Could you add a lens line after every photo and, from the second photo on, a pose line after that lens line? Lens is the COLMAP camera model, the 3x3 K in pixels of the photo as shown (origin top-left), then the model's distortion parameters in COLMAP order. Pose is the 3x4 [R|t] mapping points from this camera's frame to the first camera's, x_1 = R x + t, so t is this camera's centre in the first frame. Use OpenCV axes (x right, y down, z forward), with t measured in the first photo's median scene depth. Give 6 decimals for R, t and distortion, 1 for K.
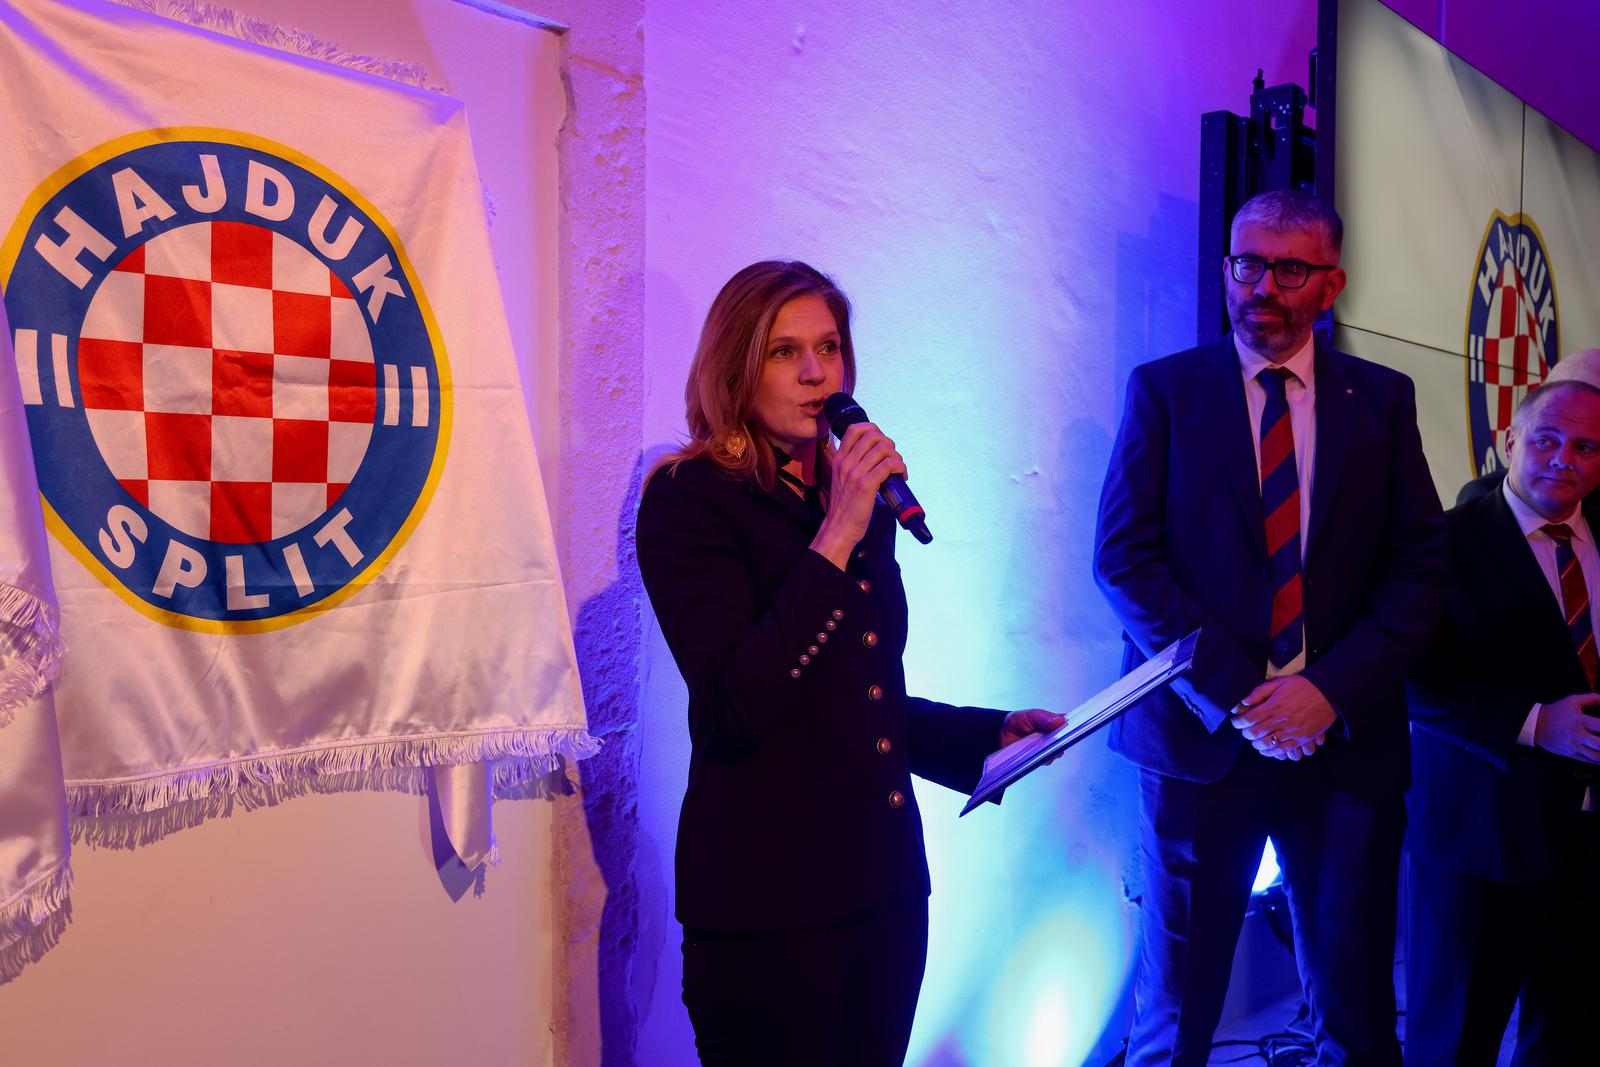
lens RADIAL K [[1514.2, 0, 800.0], [0, 1514.2, 533.5], [0, 0, 1]] dist [0.001100, 0.102880]
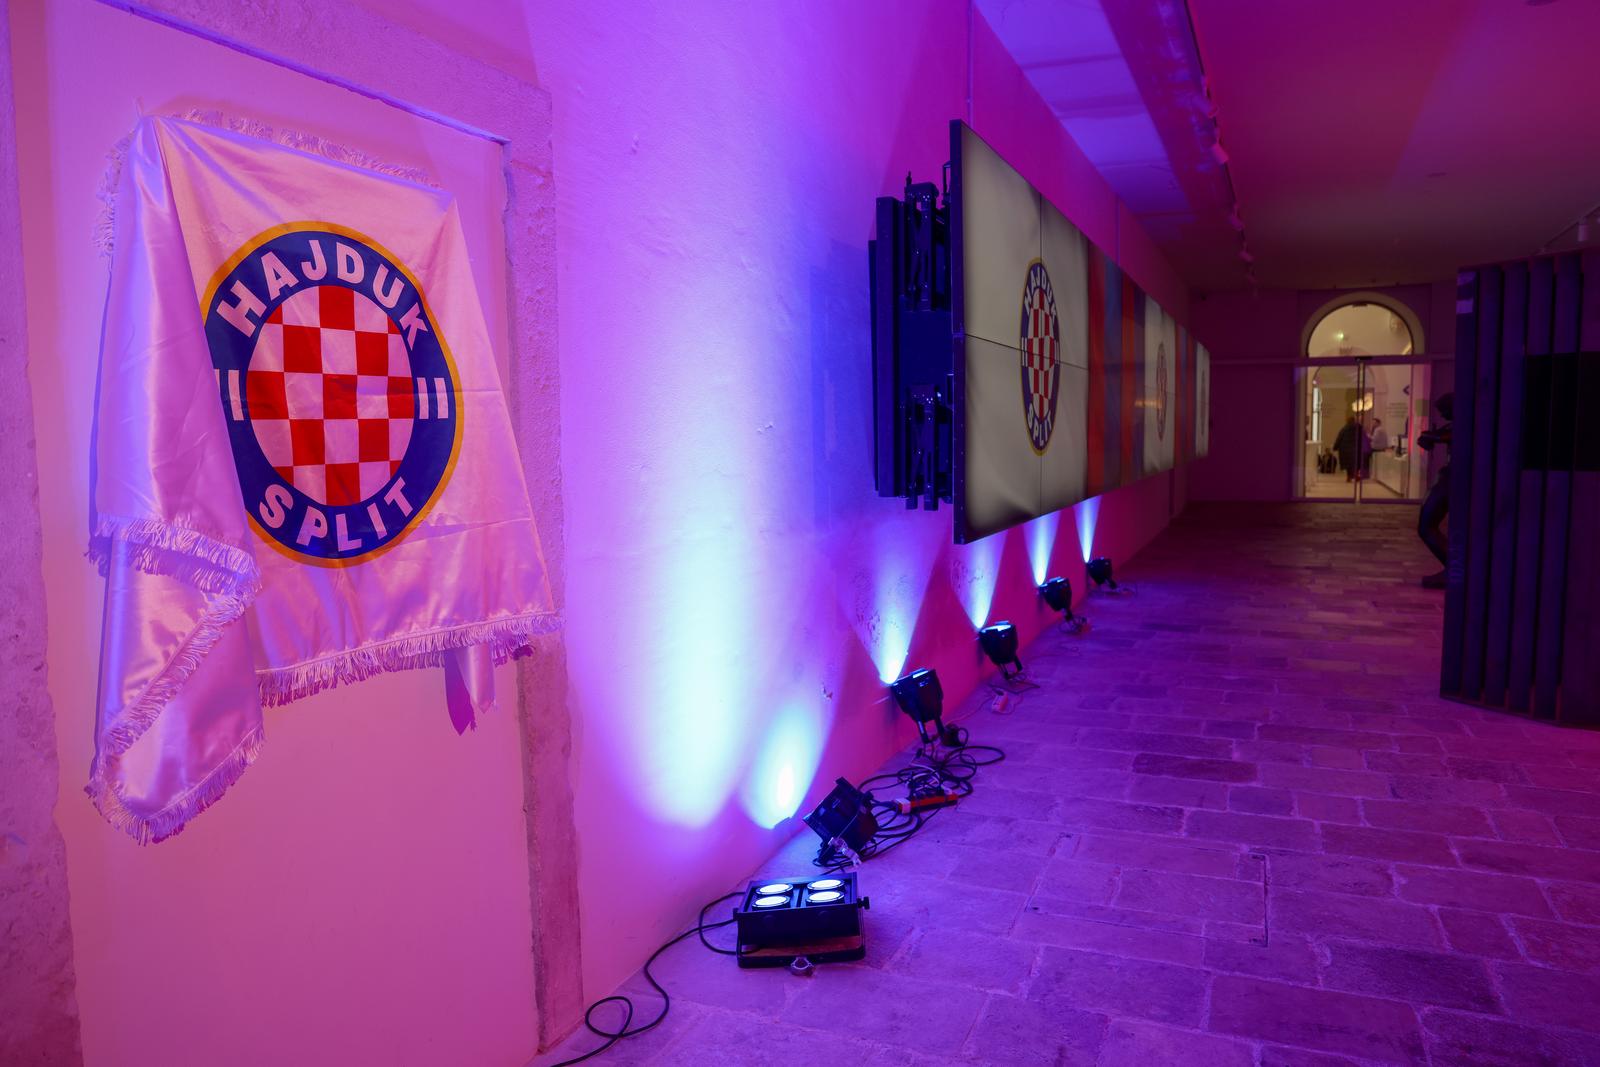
lens RADIAL K [[1099.1, 0, 800.0], [0, 1099.1, 533.5], [0, 0, 1]] dist [-0.087155, 0.058155]
pose [[0.956990, -0.049630, 0.285845, -0.231020], [0.027120, 0.996249, 0.082178, -0.038100], [-0.288851, -0.070892, 0.954746, -0.123086]]
